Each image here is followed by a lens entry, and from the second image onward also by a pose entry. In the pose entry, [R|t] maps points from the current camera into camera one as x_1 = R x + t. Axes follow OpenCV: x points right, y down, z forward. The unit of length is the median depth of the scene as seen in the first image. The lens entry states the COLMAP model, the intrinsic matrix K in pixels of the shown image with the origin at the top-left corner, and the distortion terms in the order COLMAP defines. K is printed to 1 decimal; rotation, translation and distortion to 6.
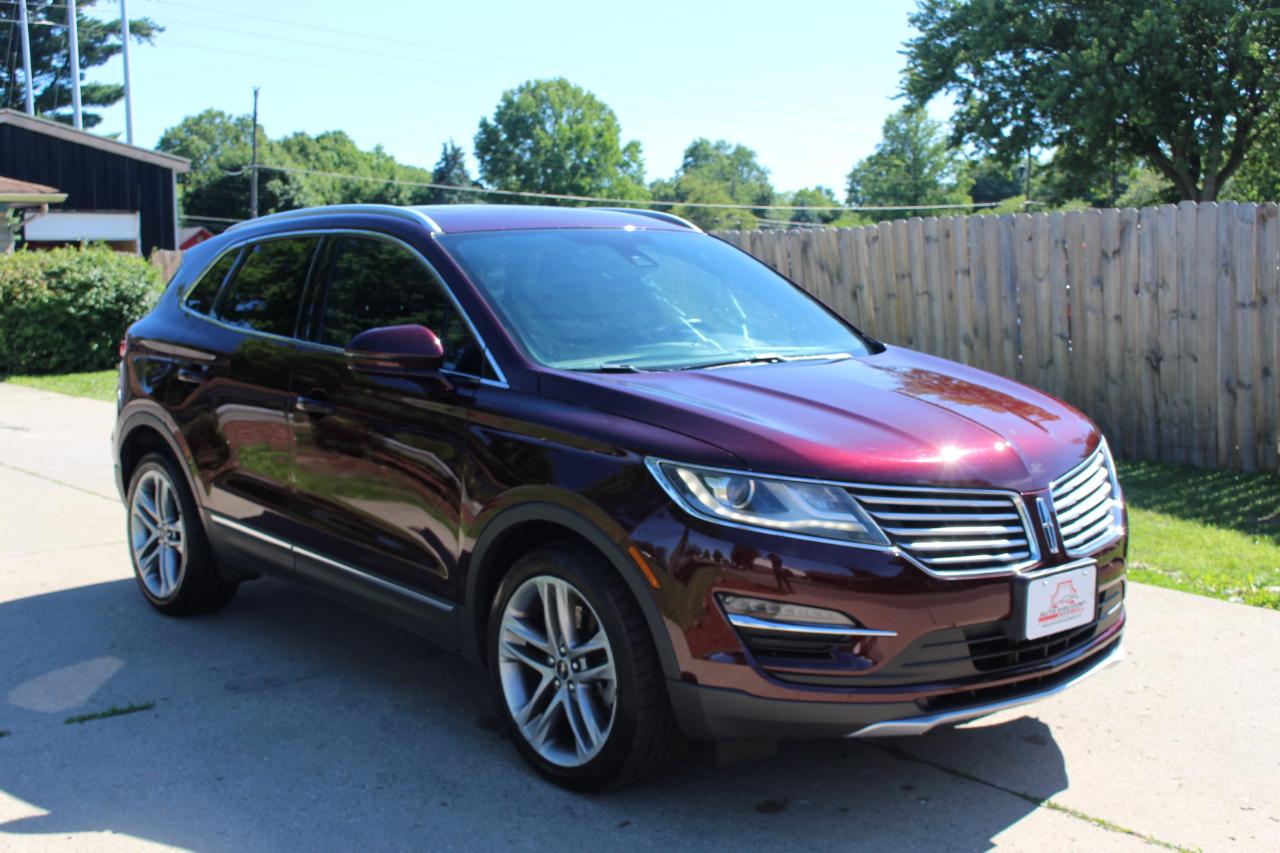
lens RADIAL K [[1474.7, 0, 640.0], [0, 1474.7, 426.5], [0, 0, 1]] dist [-0.090422, 0.061218]
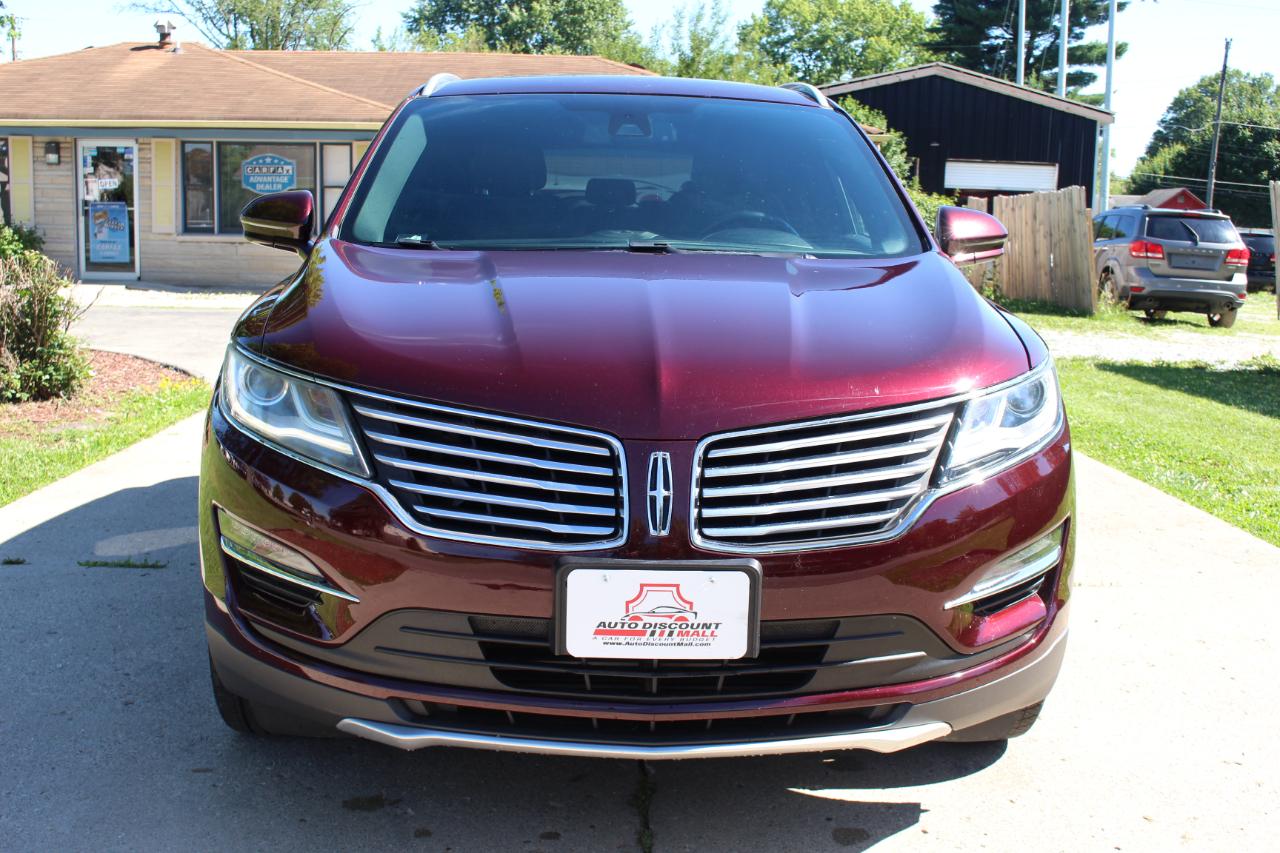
lens RADIAL K [[1474.7, 0, 640.0], [0, 1474.7, 426.5], [0, 0, 1]] dist [-0.090422, 0.061218]
pose [[0.786739, 0.114368, -0.606599, 0.125441], [-0.099184, 0.993339, 0.058644, 0.000106], [0.609266, 0.014027, 0.792842, 0.090616]]
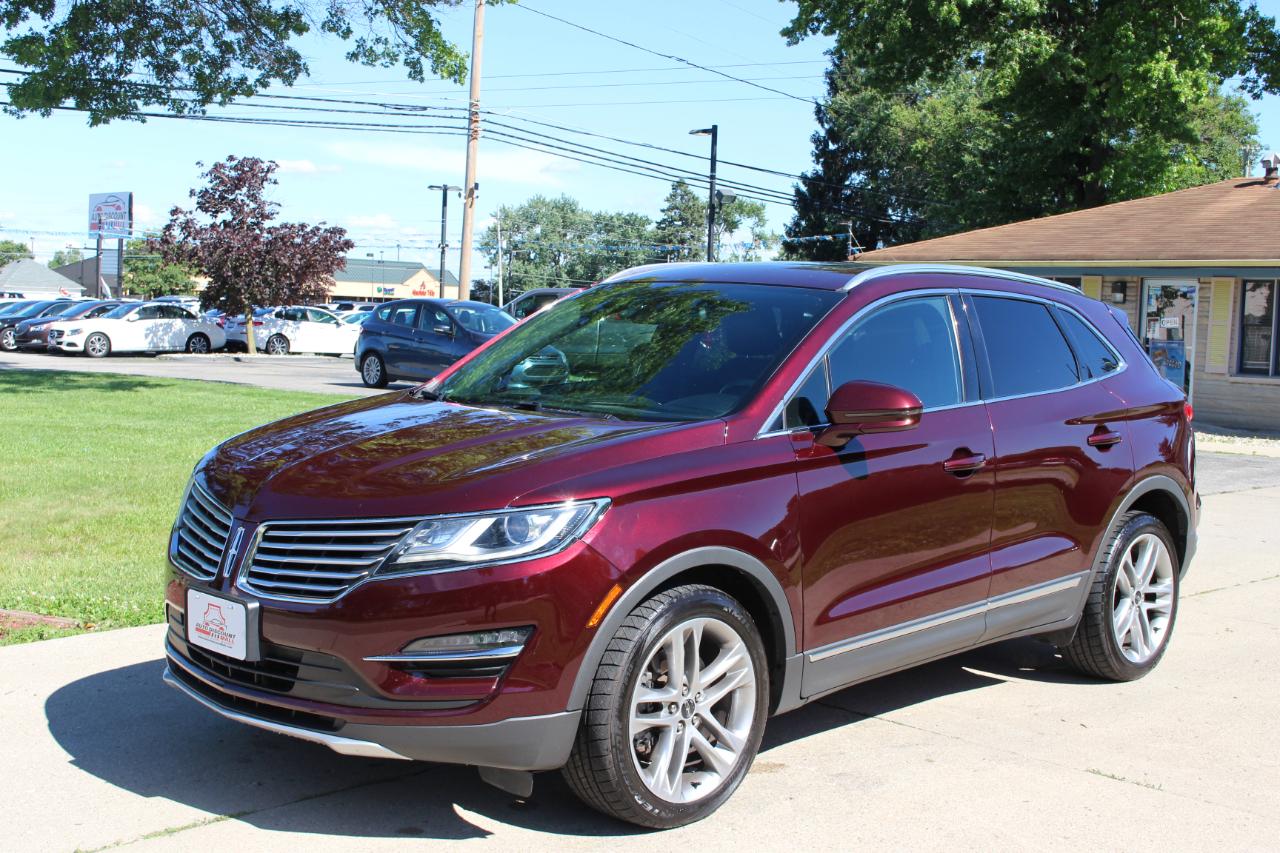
lens RADIAL K [[1574.0, 0, 640.0], [0, 1574.0, 426.5], [0, 0, 1]] dist [-0.101515, 0.034918]
pose [[0.079528, 0.083381, -0.993339, 0.267934], [-0.141306, 0.987376, 0.071568, -0.027386], [0.986766, 0.134673, 0.090306, 0.222537]]
